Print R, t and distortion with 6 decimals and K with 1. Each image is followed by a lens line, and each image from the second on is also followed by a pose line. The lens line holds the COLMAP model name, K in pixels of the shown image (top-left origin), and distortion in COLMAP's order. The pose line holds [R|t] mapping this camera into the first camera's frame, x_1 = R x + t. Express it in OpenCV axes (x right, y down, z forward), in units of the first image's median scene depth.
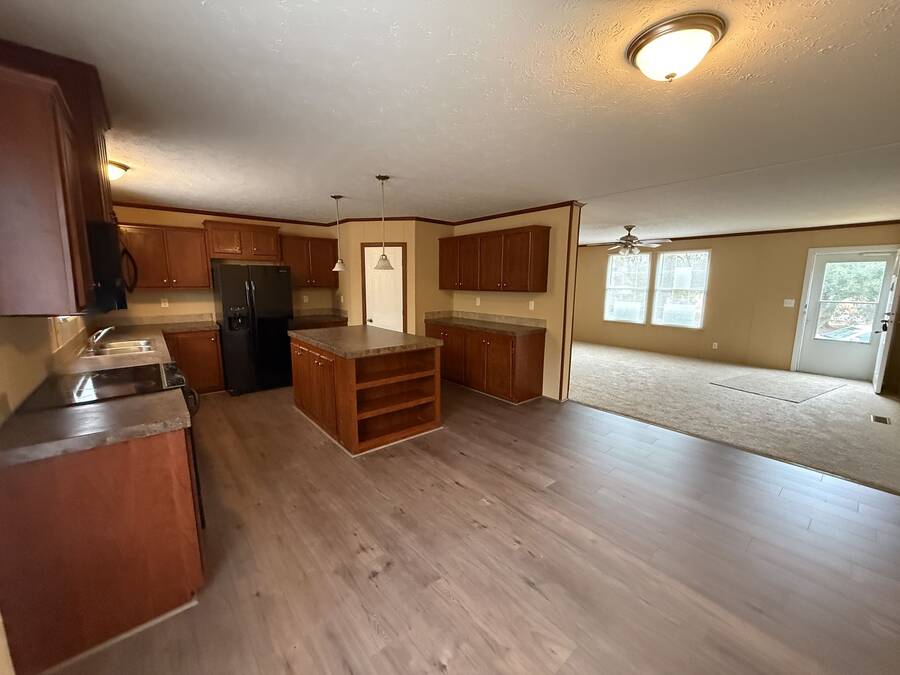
lens RADIAL K [[359.8, 0, 449.5], [0, 359.8, 342.0], [0, 0, 1]] dist [0.001983, -0.000814]
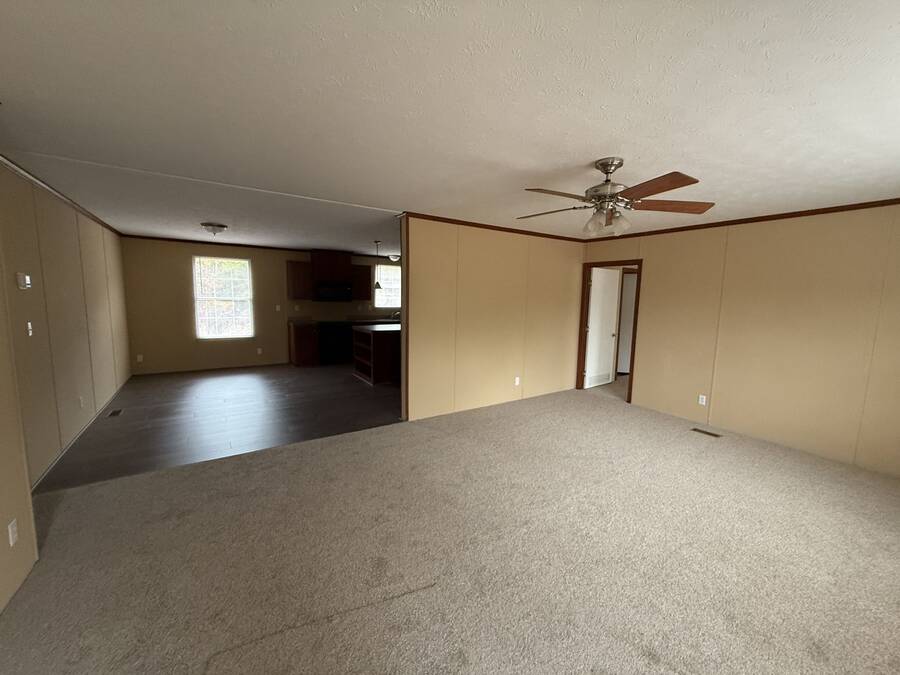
lens RADIAL K [[359.8, 0, 441.8], [0, 359.8, 339.8], [0, 0, 1]] dist [0.001983, -0.000814]
pose [[-0.136260, 0.111374, -0.984393, 1.537745], [-0.182850, 0.973761, 0.135481, -0.241564], [0.973652, 0.198457, -0.112320, 1.476489]]
